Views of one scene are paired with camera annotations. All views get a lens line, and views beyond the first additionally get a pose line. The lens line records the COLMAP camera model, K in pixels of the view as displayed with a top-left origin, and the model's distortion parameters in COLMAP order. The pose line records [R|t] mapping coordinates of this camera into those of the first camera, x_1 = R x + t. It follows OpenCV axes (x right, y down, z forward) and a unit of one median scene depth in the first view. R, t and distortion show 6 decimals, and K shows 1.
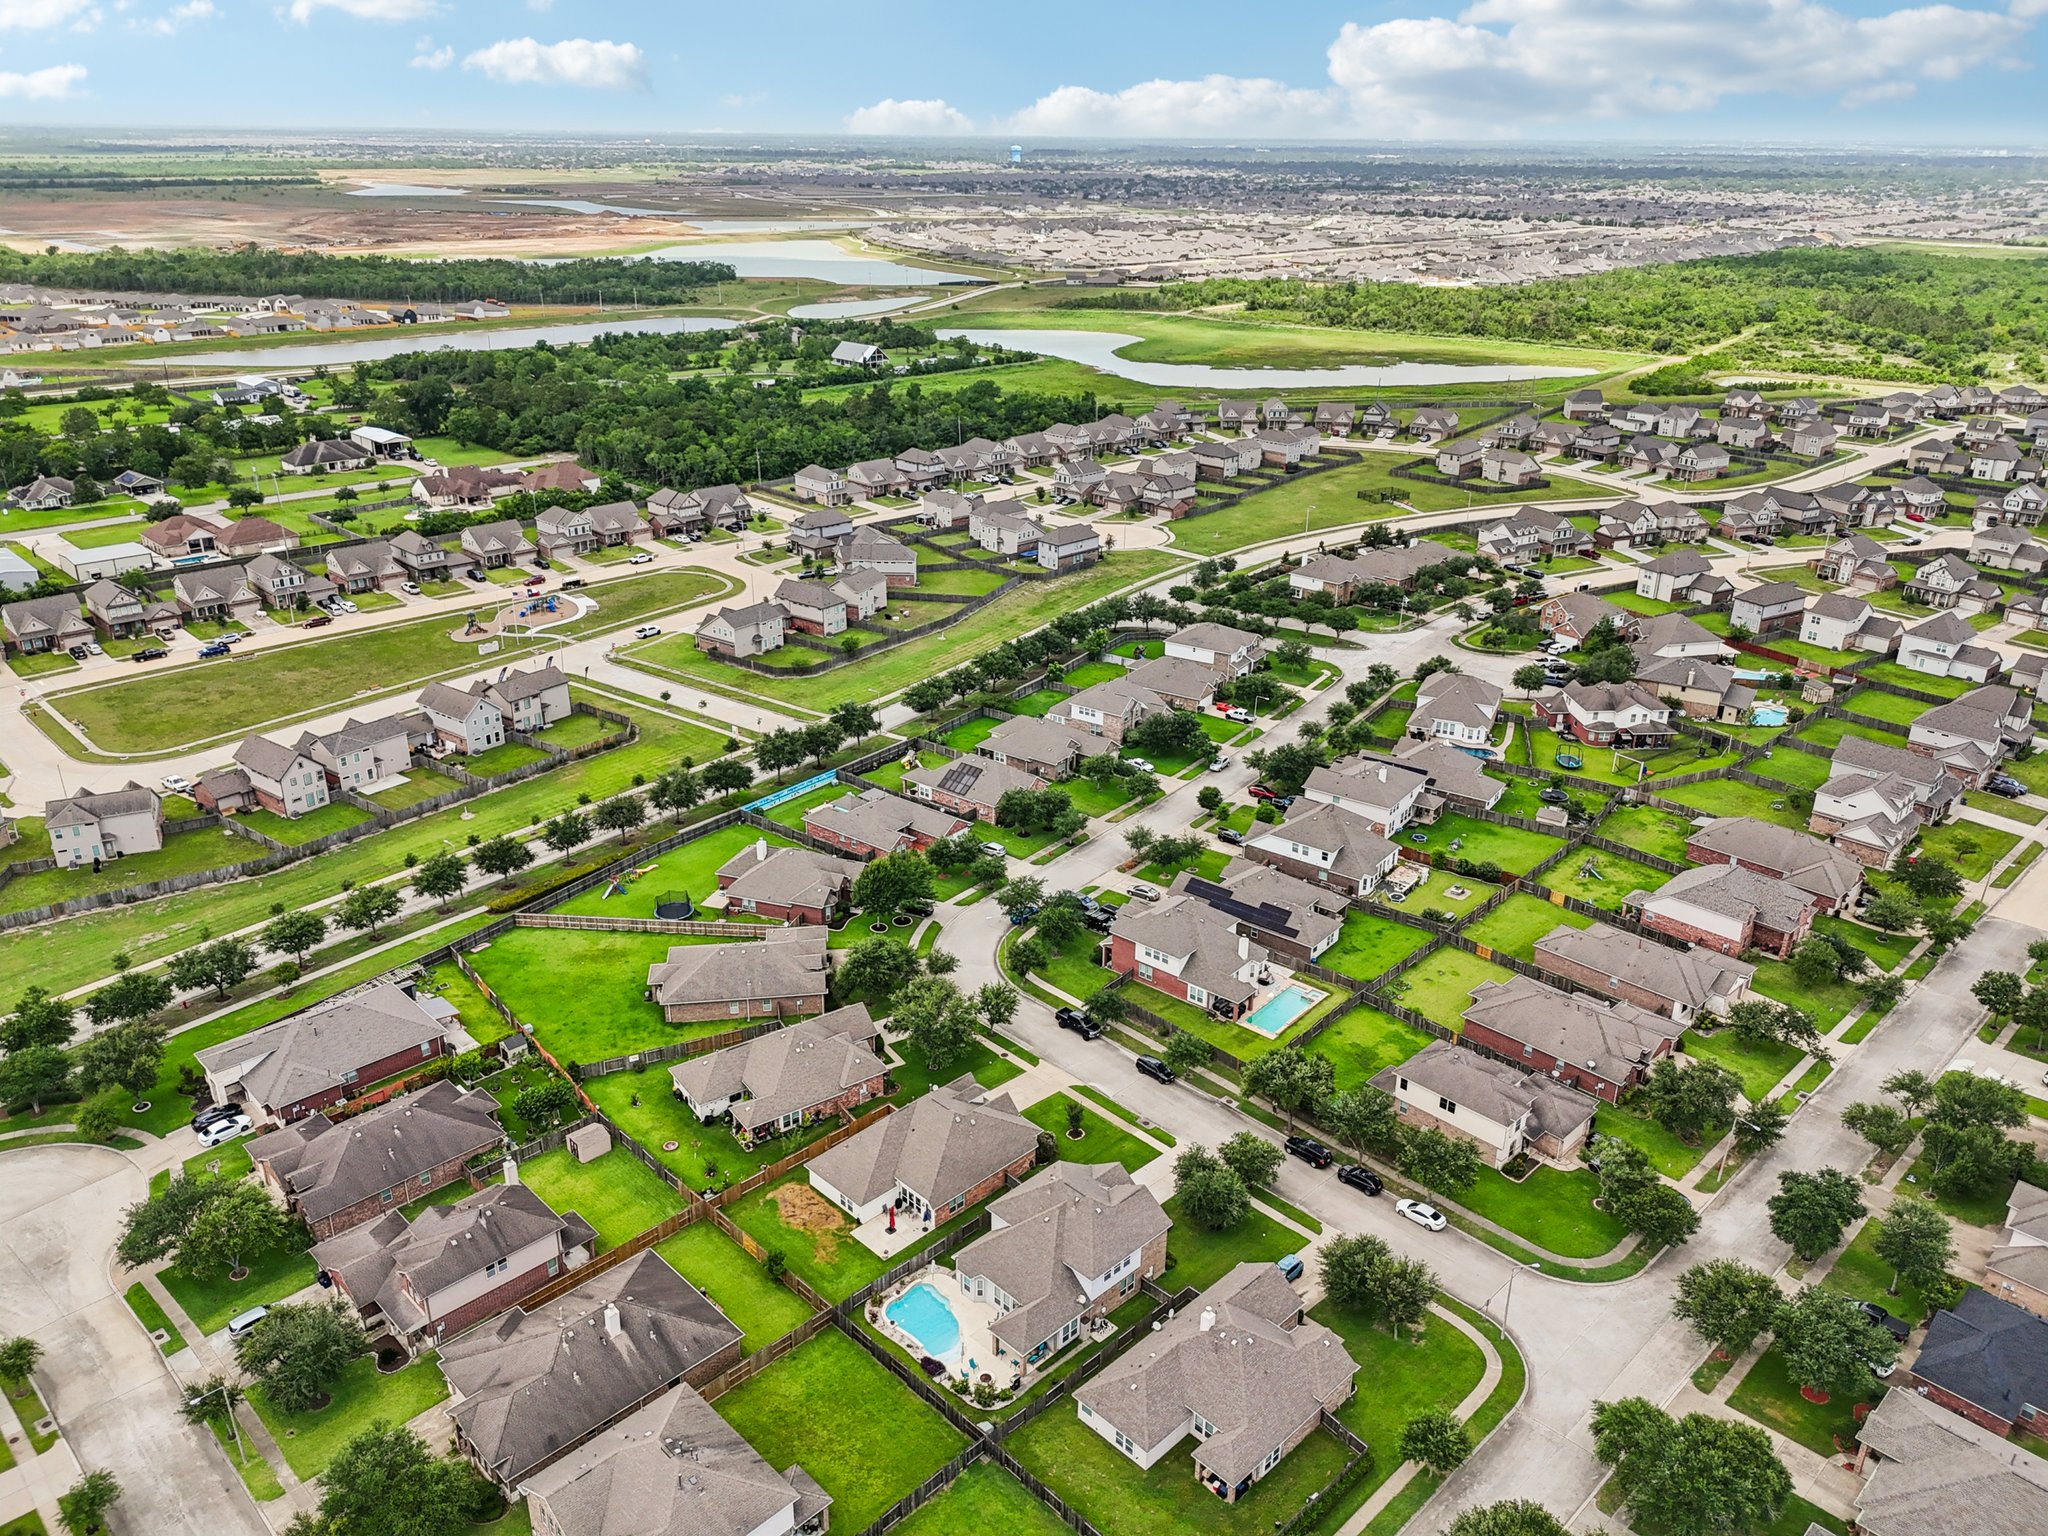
lens RADIAL K [[1523.1, 0, 1027.1], [0, 1523.1, 734.2], [0, 0, 1]] dist [0.119007, -0.247967]
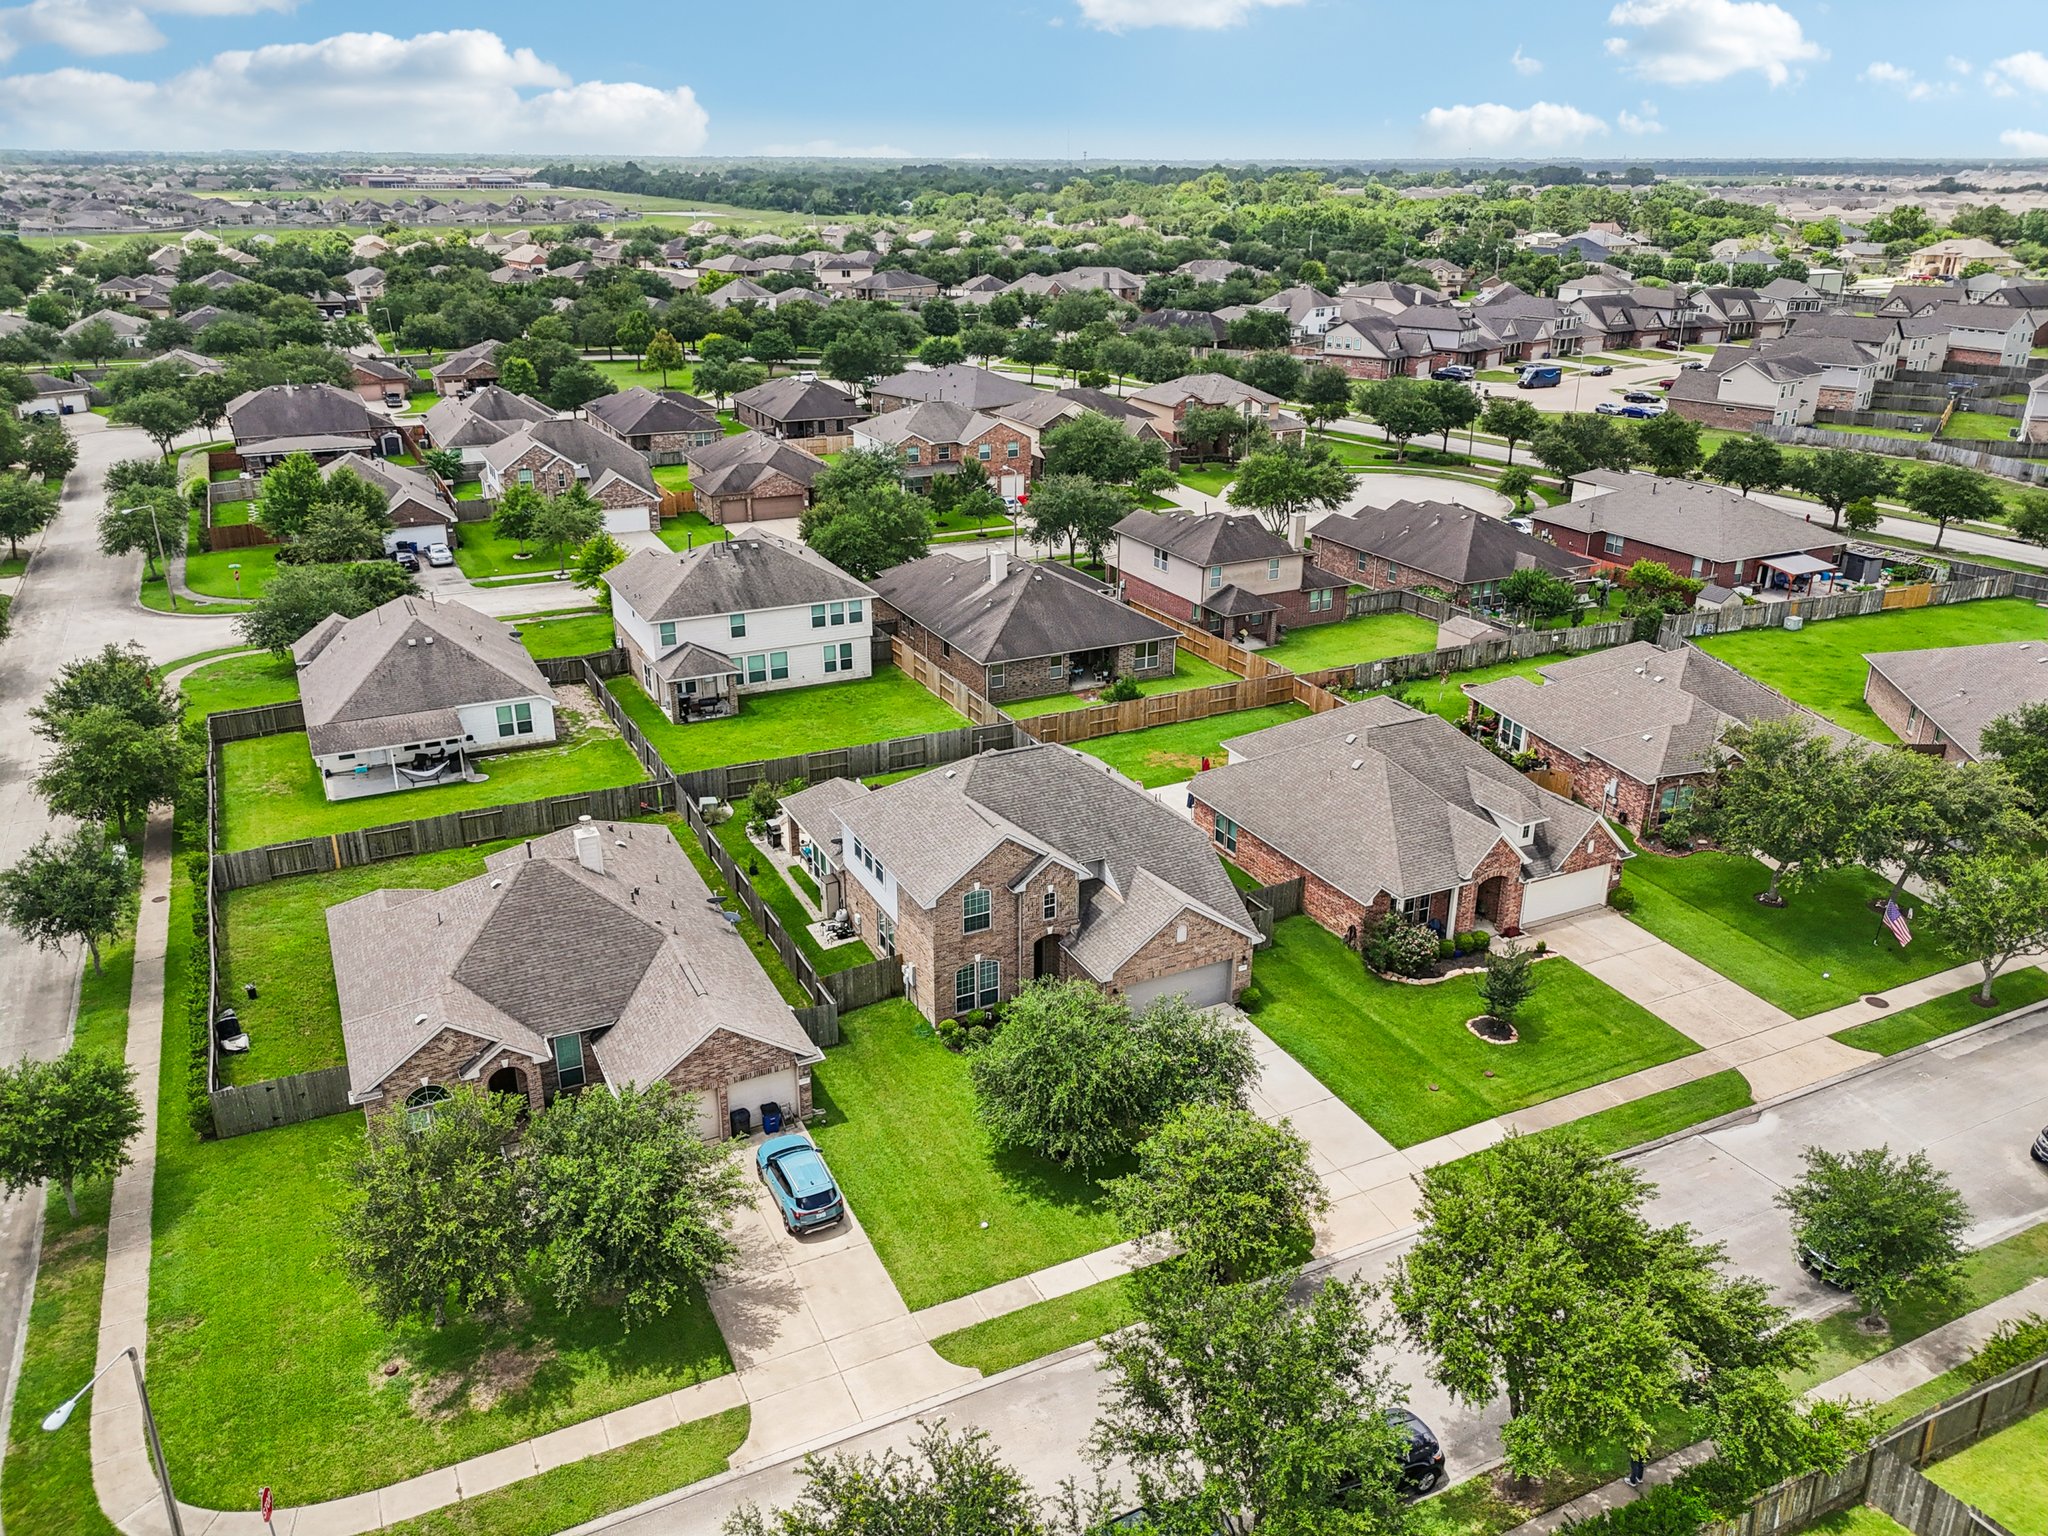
lens RADIAL K [[1510.2, 0, 1024.0], [0, 1510.2, 768.0], [0, 0, 1]] dist [0.064855, -0.072200]
pose [[-0.312417, 0.347287, -0.884187, 0.407383], [-0.350460, 0.822982, 0.447078, 0.085281], [0.882935, 0.449547, -0.135403, 0.987747]]
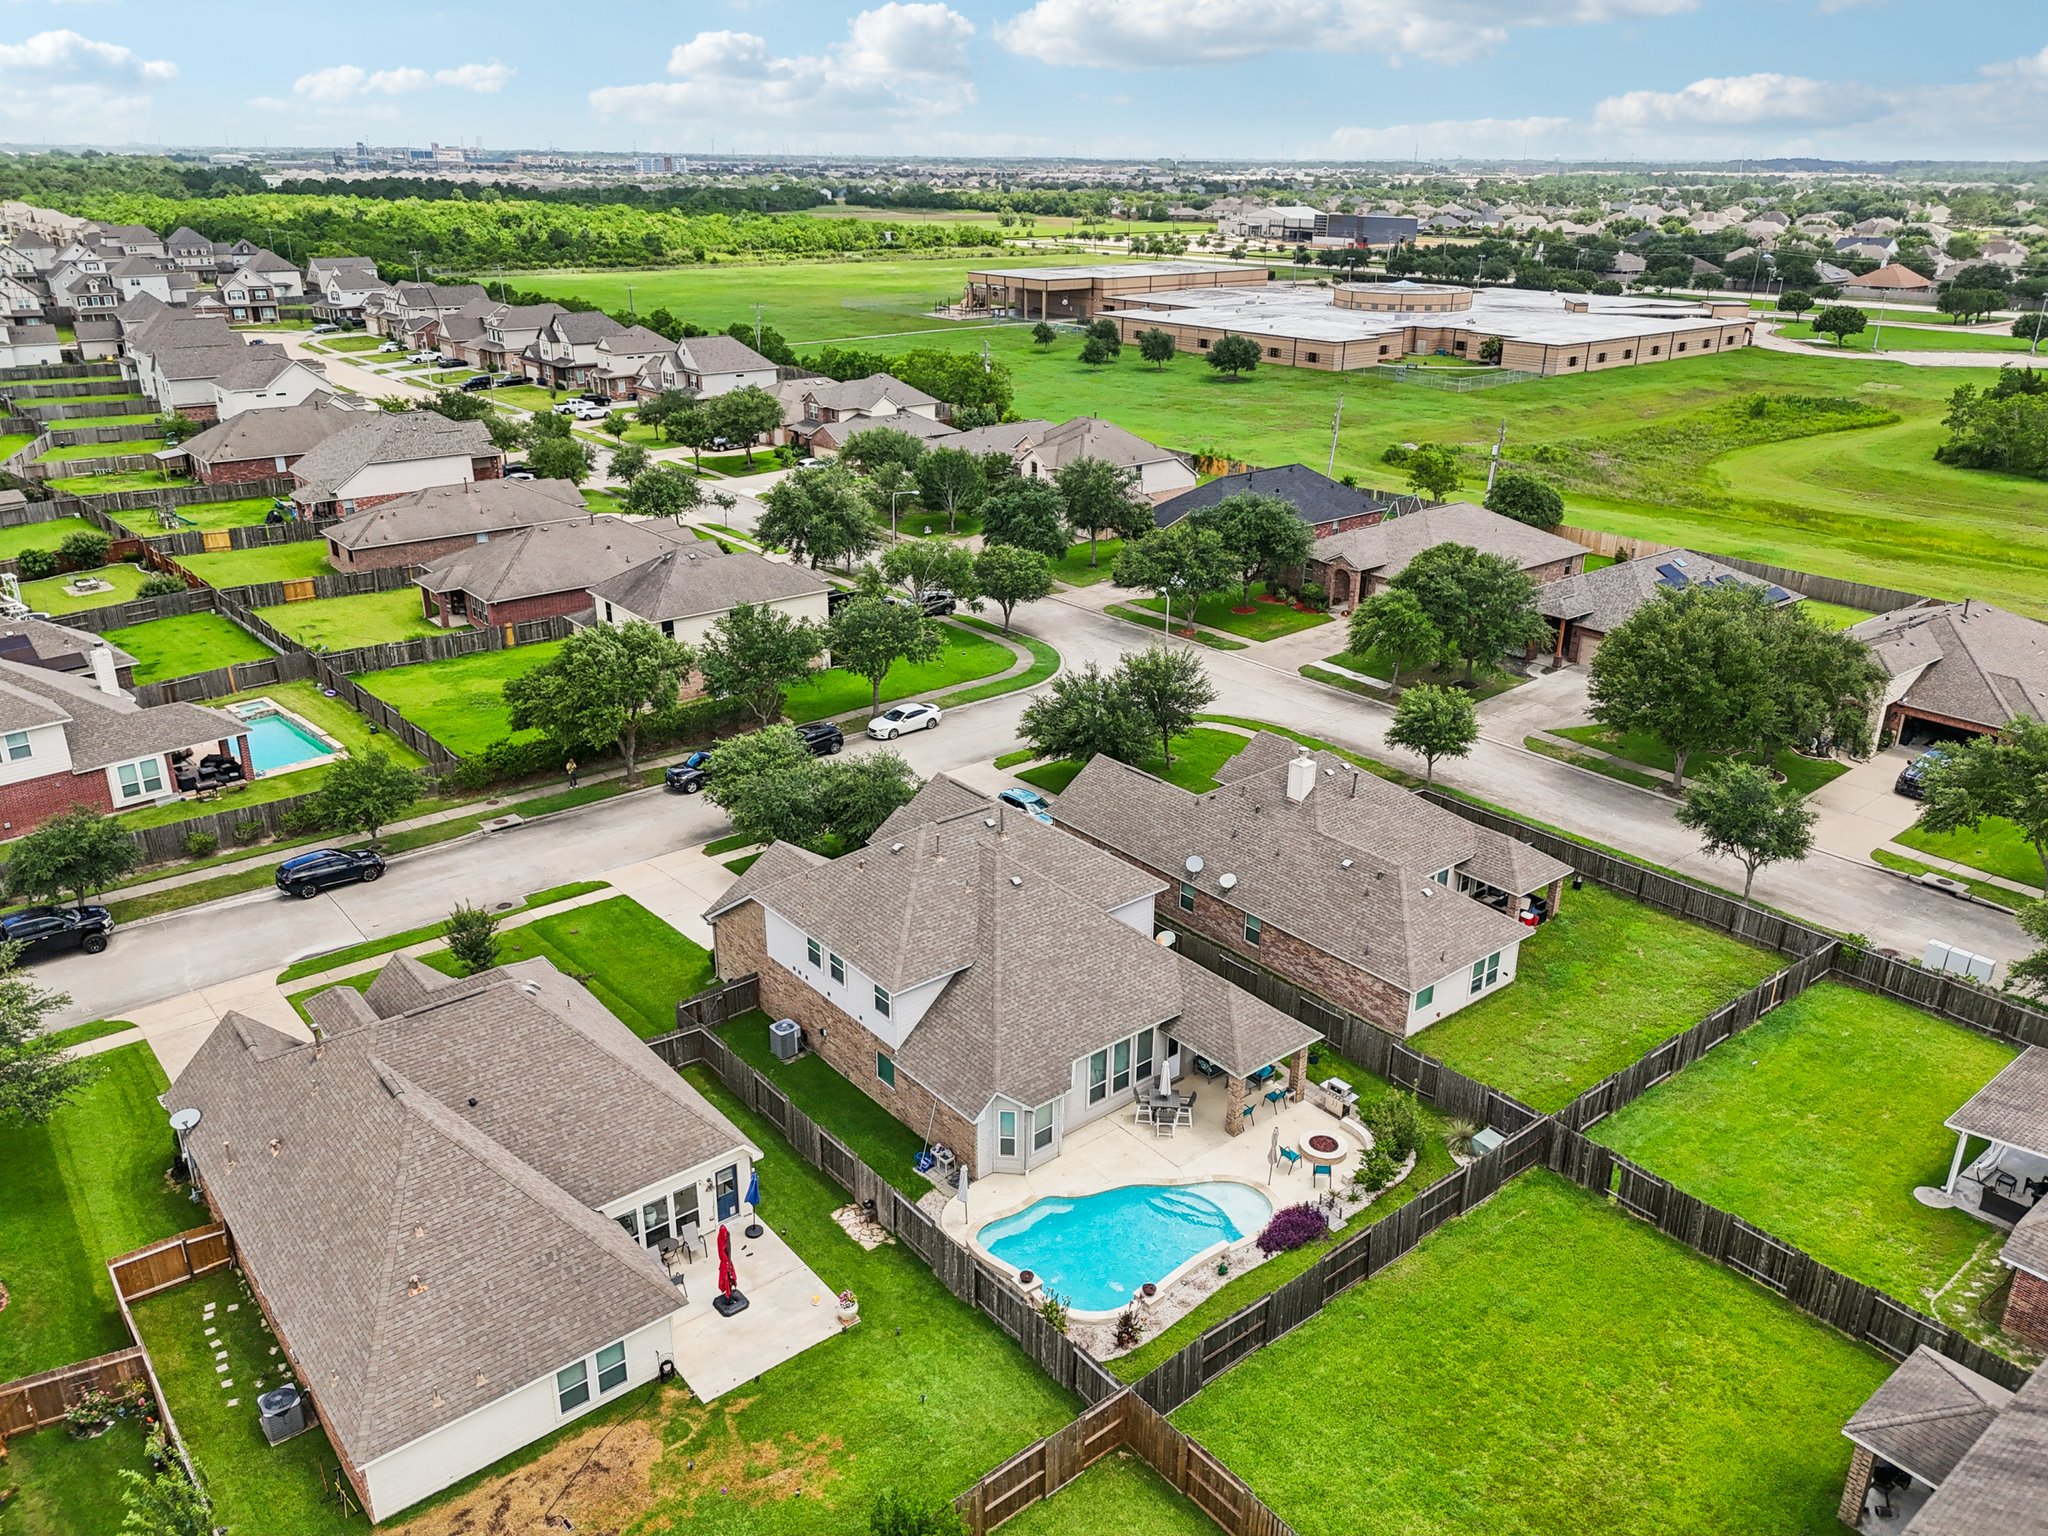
lens RADIAL K [[1510.2, 0, 1024.0], [0, 1510.2, 768.0], [0, 0, 1]] dist [0.064855, -0.072200]
pose [[0.087907, -0.378473, 0.921428, -0.322754], [0.357971, 0.875220, 0.325342, 0.142497], [-0.929585, 0.301245, 0.212420, 0.825065]]
